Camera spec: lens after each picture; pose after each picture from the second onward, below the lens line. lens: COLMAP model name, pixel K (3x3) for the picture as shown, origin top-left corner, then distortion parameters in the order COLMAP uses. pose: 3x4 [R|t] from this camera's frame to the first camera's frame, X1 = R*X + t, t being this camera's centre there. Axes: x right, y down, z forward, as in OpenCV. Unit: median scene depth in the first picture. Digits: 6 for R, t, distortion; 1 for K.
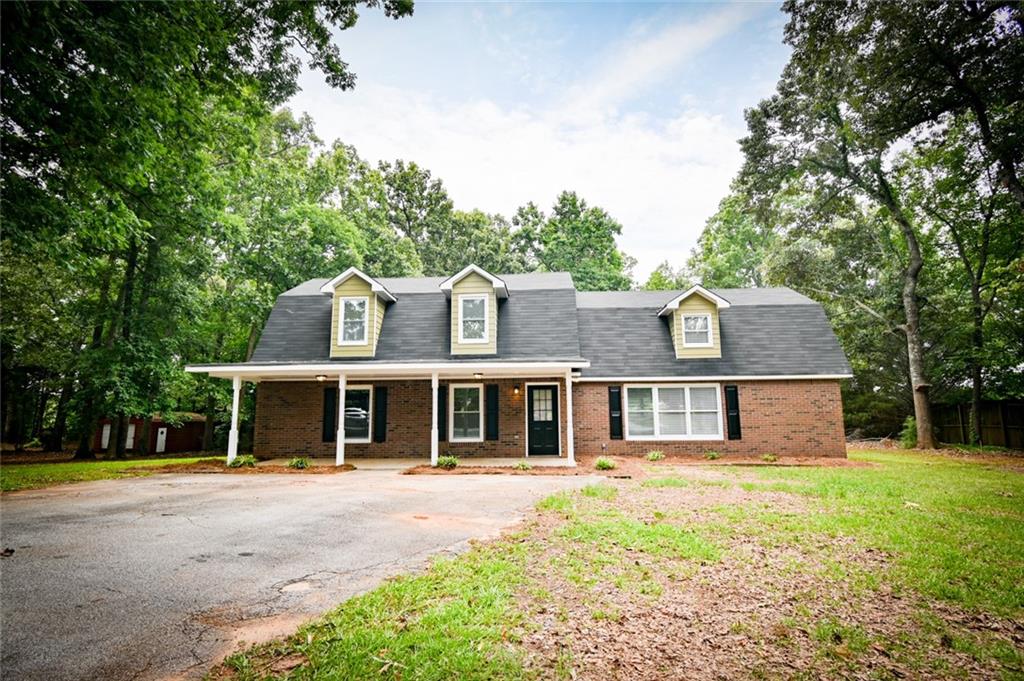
lens RADIAL K [[521.8, 0, 512.0], [0, 521.8, 340.5], [0, 0, 1]] dist [-0.003483, -0.000152]
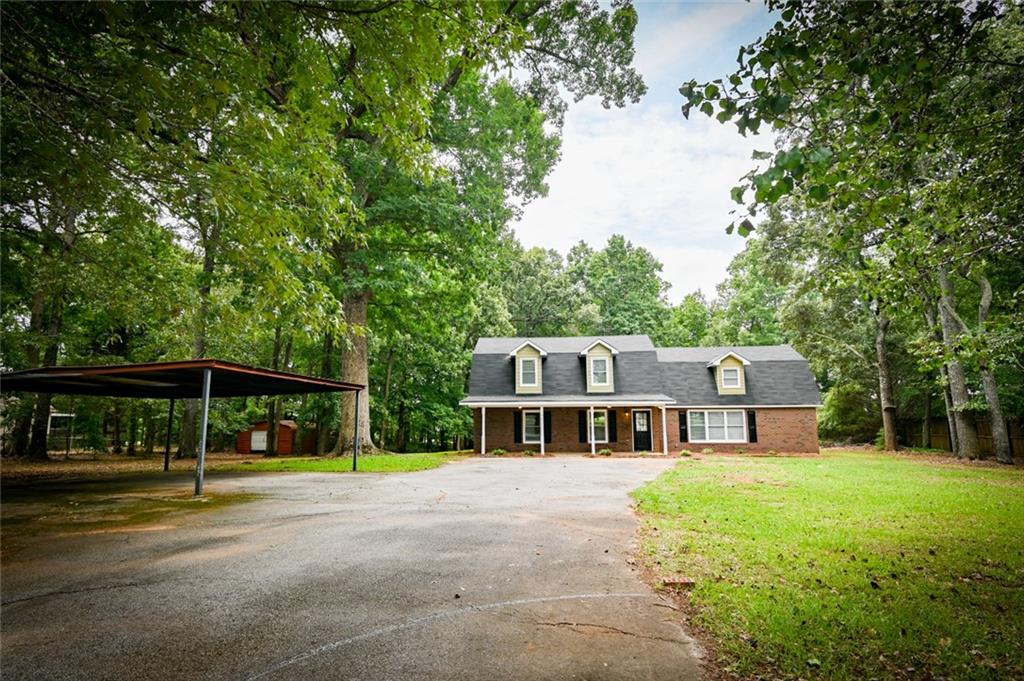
lens RADIAL K [[559.9, 0, 512.0], [0, 559.9, 340.5], [0, 0, 1]] dist [0.004151, 0.000274]
pose [[0.999806, 0.000056, -0.019711, -0.322034], [-0.000081, 0.999999, -0.001280, -0.139187], [0.019711, 0.001282, 0.999805, -0.836893]]
